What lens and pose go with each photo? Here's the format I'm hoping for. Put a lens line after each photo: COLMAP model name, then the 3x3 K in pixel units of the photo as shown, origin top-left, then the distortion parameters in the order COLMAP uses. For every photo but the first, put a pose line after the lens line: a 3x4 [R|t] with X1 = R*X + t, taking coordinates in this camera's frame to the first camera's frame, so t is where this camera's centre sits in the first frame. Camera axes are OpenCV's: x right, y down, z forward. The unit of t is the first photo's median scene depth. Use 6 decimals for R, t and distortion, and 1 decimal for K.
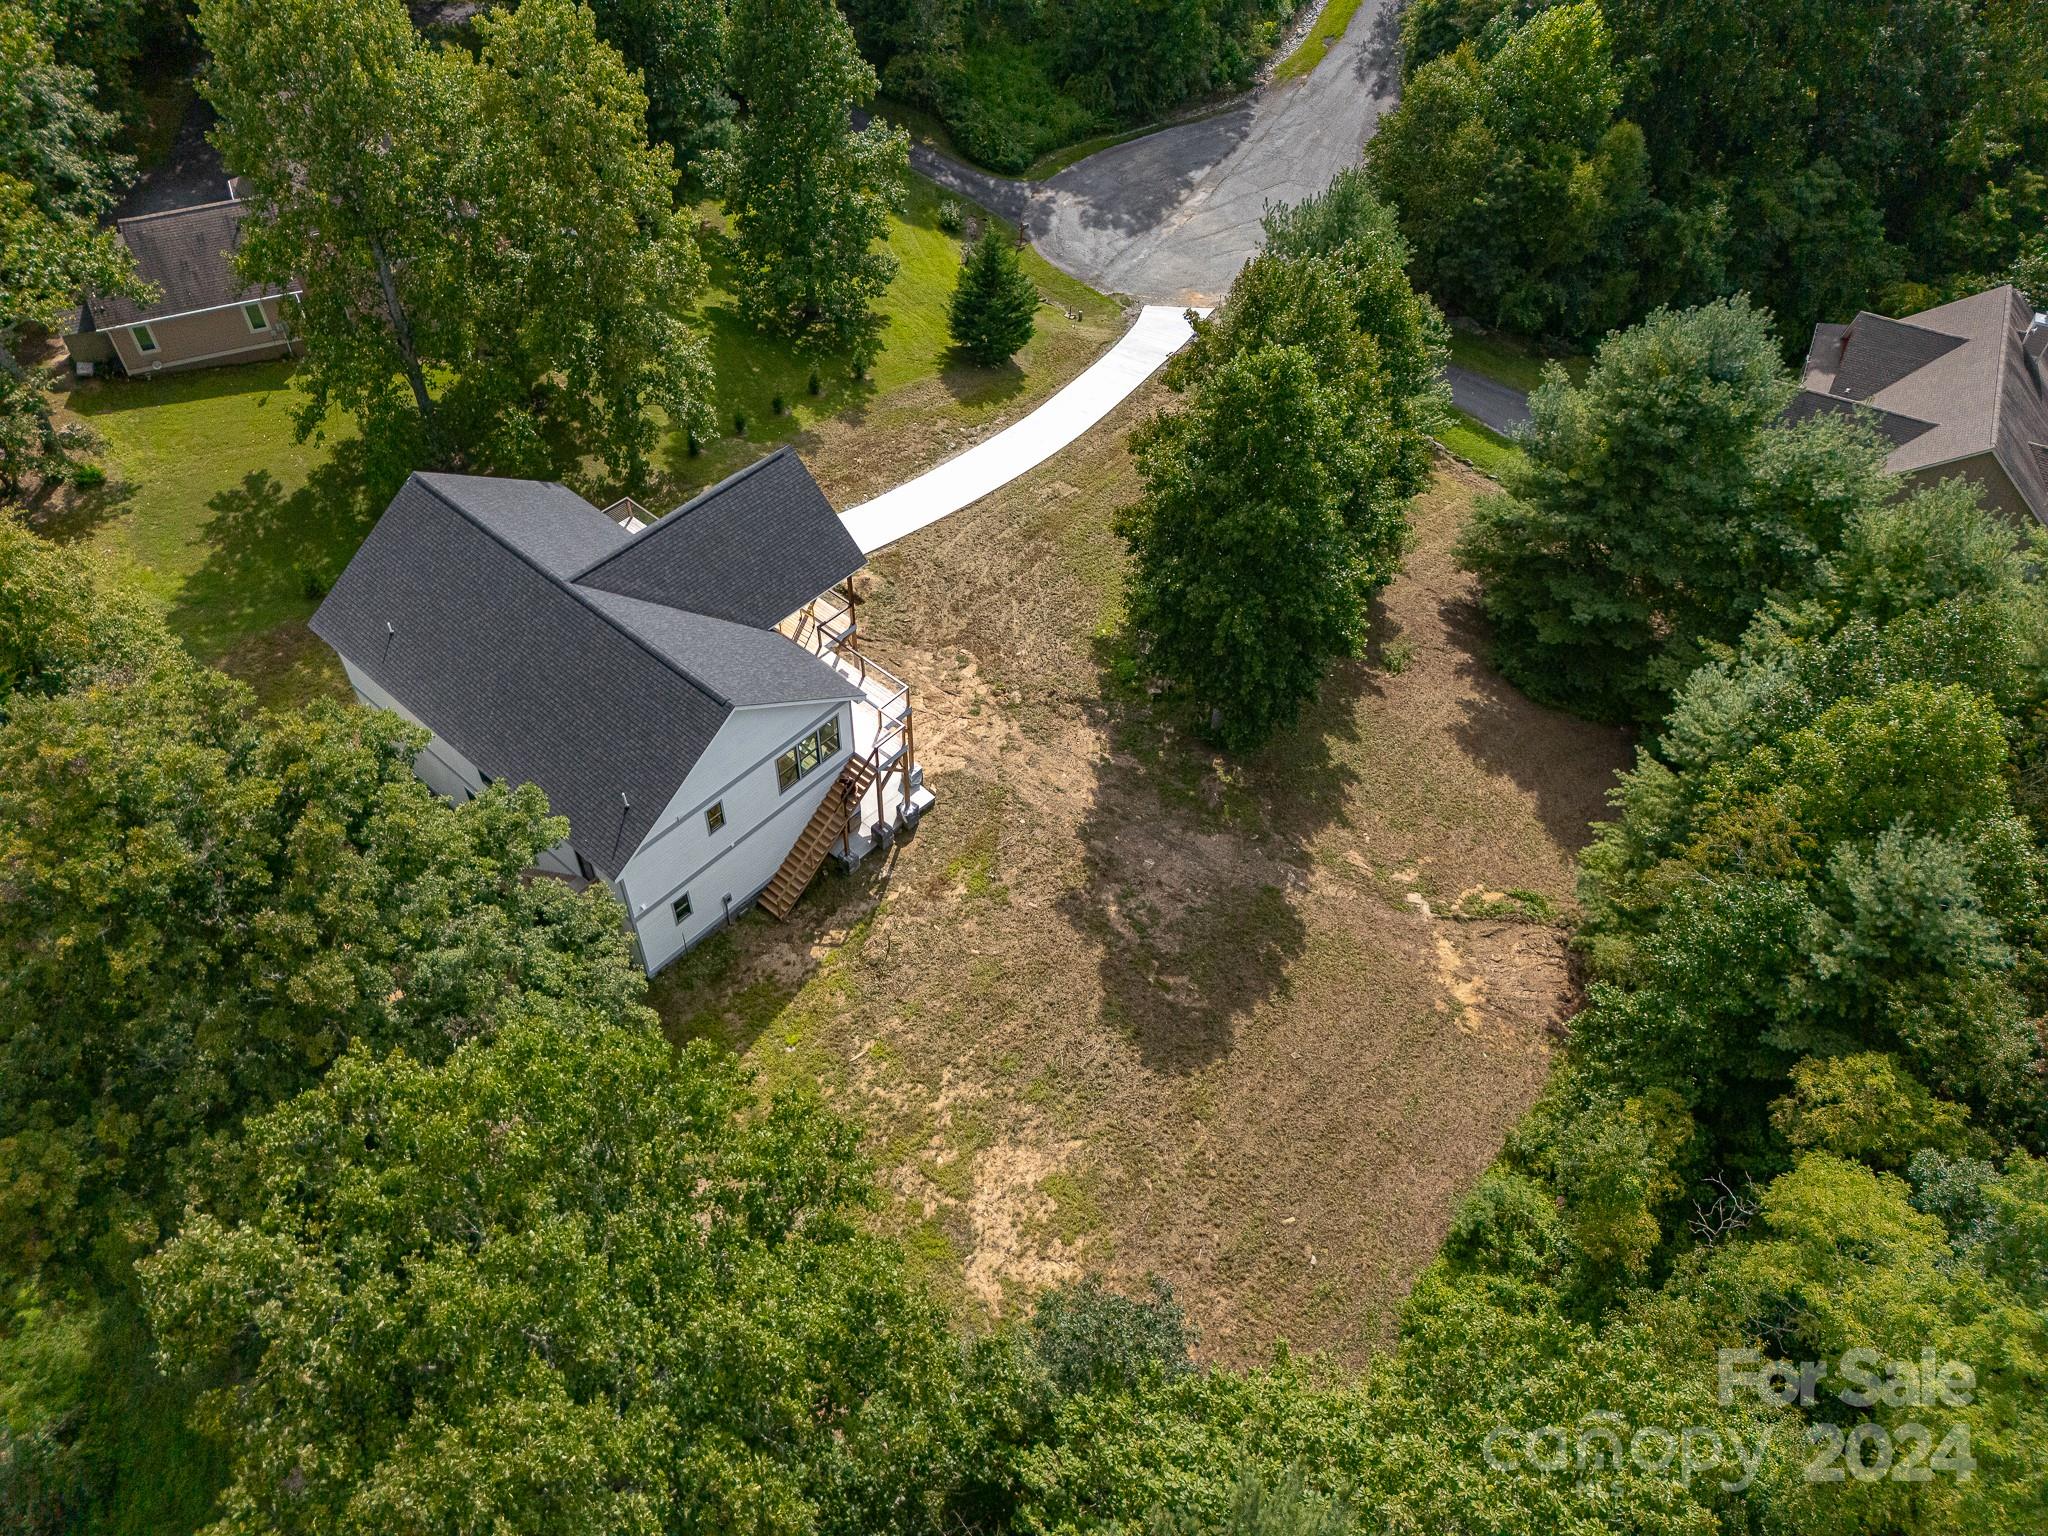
lens RADIAL K [[1501.6, 0, 1018.6], [0, 1501.6, 771.2], [0, 0, 1]] dist [0.086163, -0.116736]
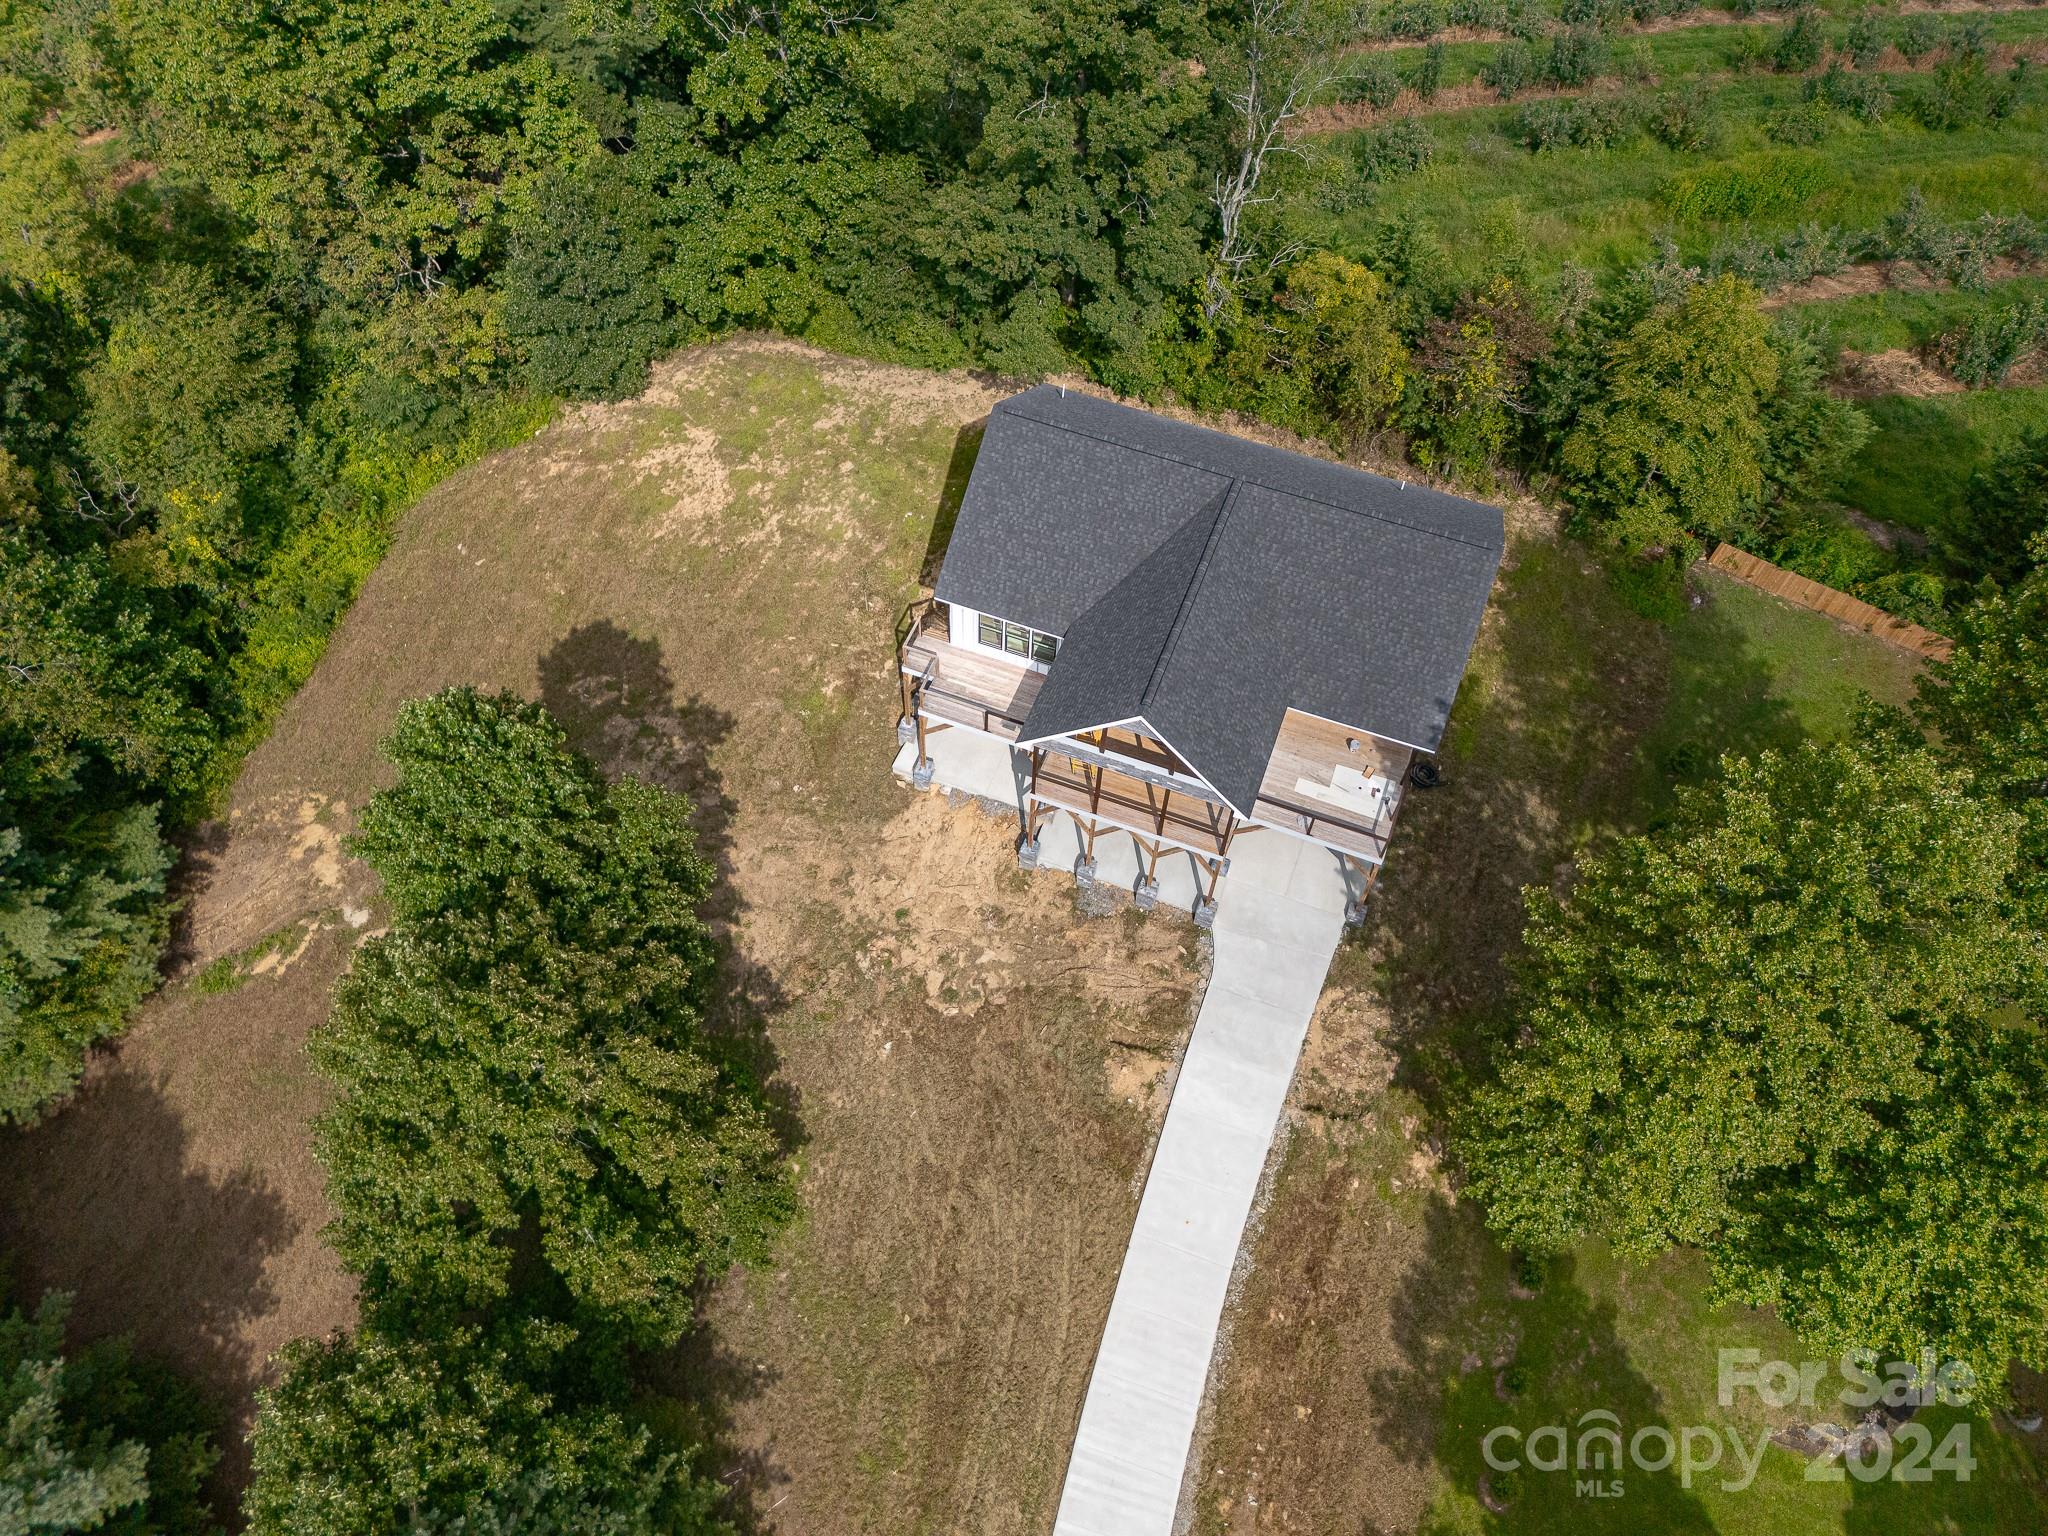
lens RADIAL K [[1535.0, 0, 1019.1], [0, 1535.0, 746.6], [0, 0, 1]] dist [0.152575, -0.114783]
pose [[-0.933282, 0.269632, -0.237242, 0.092411], [-0.298961, -0.217207, 0.929217, -0.878212], [0.199016, 0.938147, 0.283324, 0.720684]]
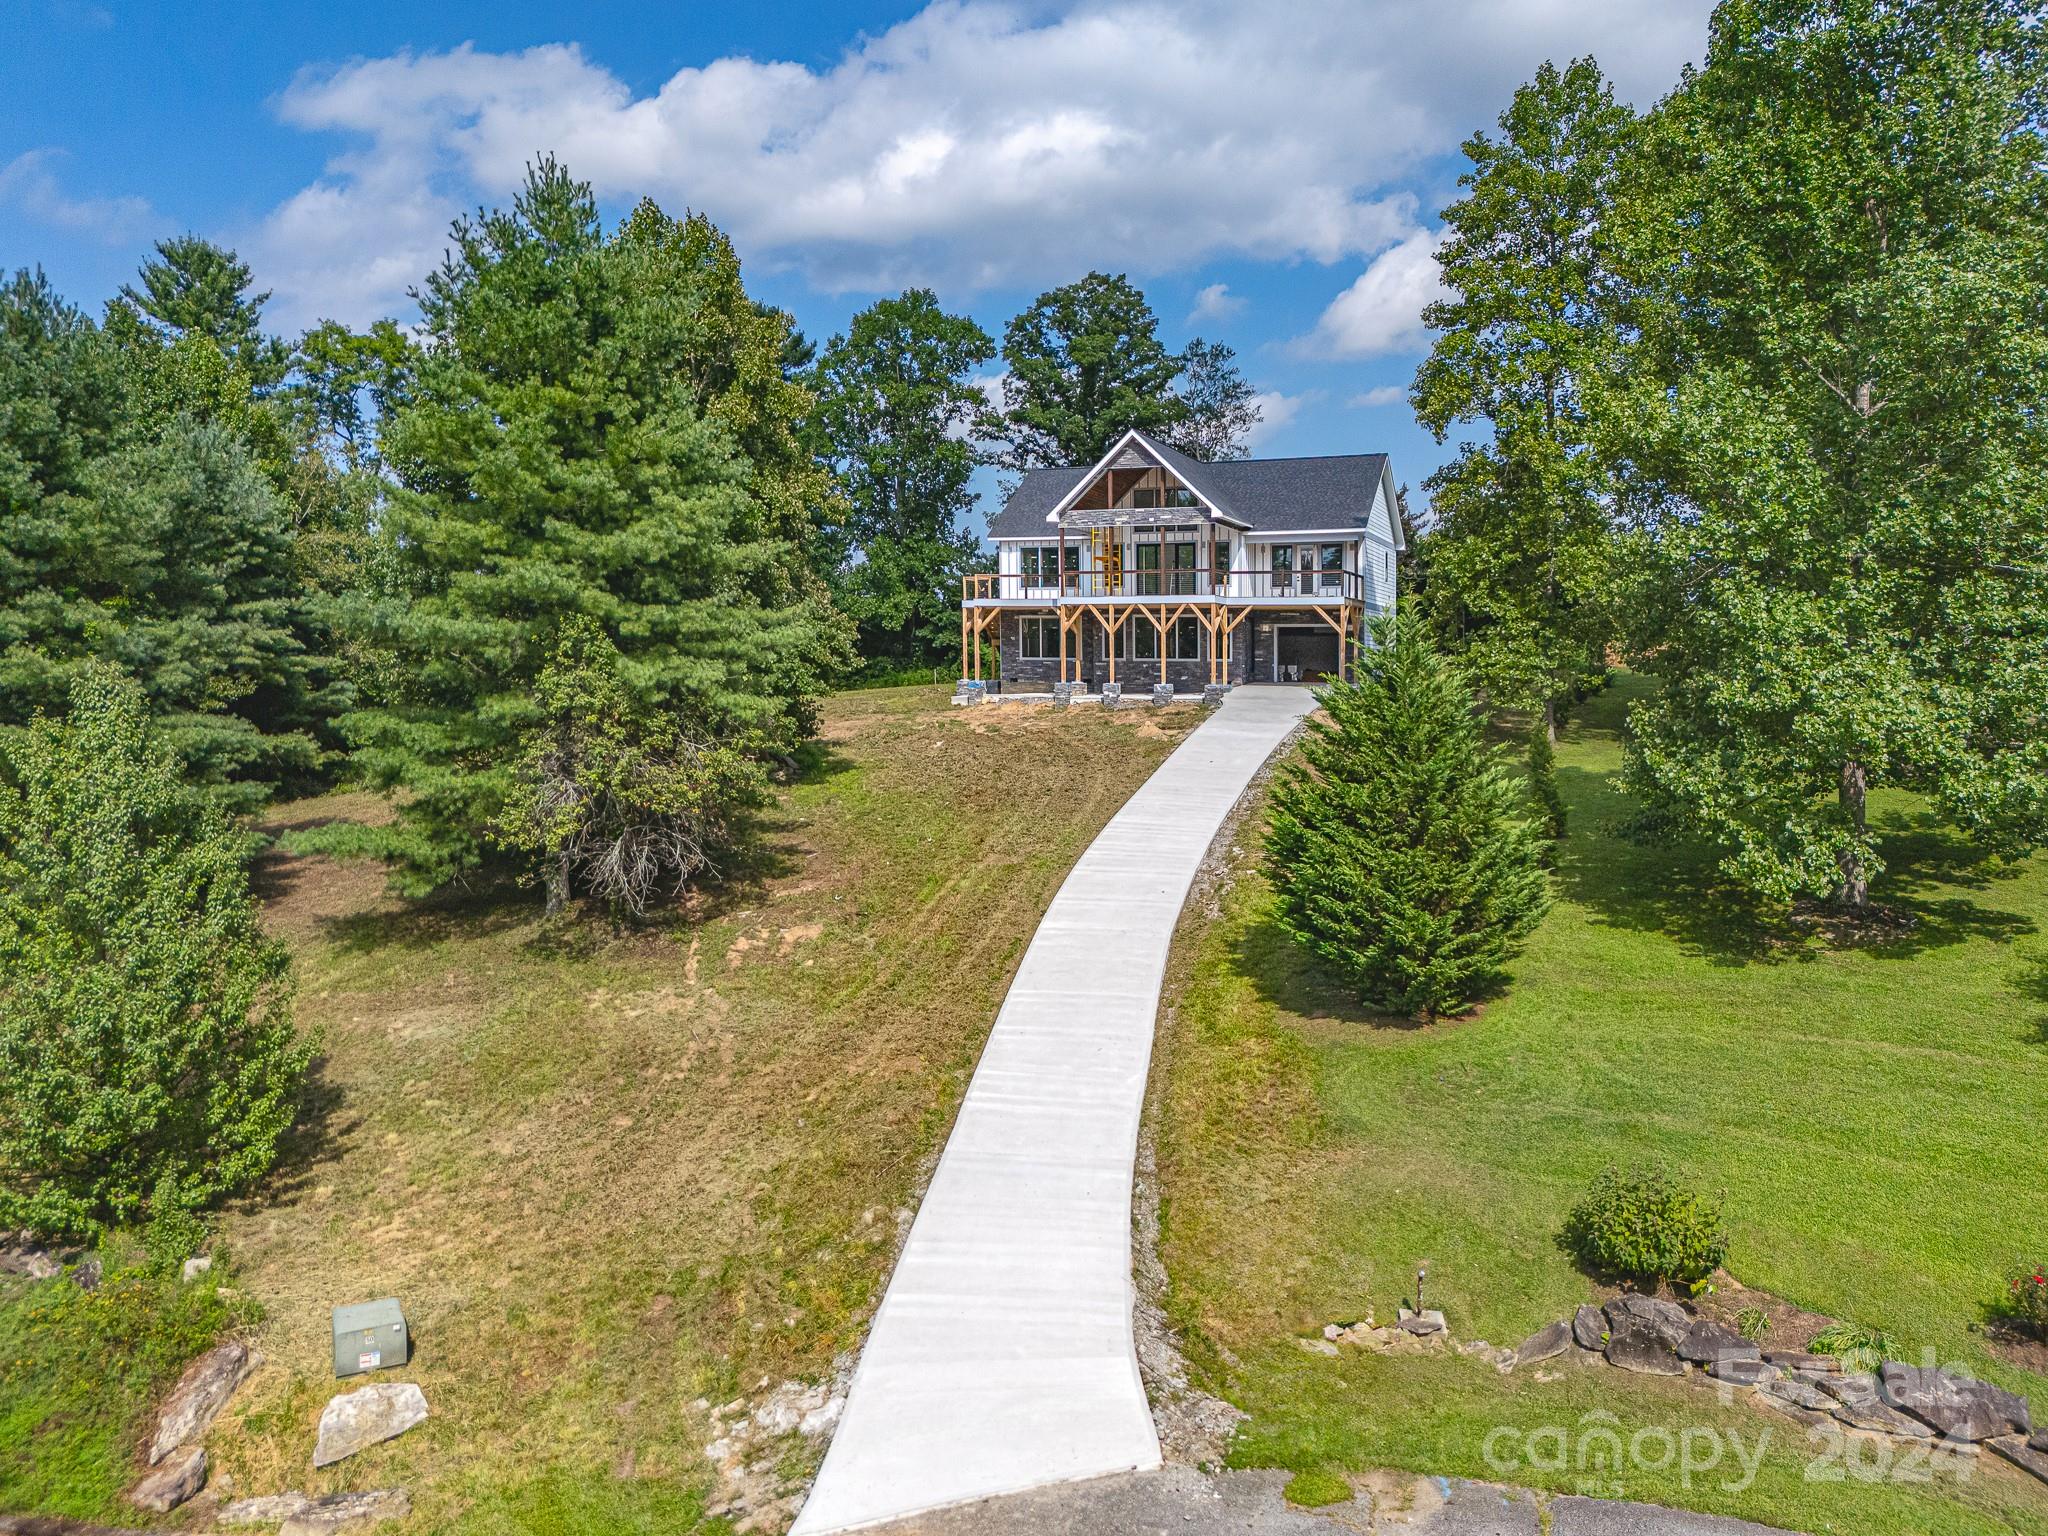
lens RADIAL K [[1521.9, 0, 1030.9], [0, 1521.9, 746.6], [0, 0, 1]] dist [0.052980, -0.030156]
pose [[-0.941511, 0.011208, -0.336796, 0.270044], [-0.261296, 0.606840, 0.750646, -0.824090], [0.212794, 0.794745, -0.568418, 1.668497]]
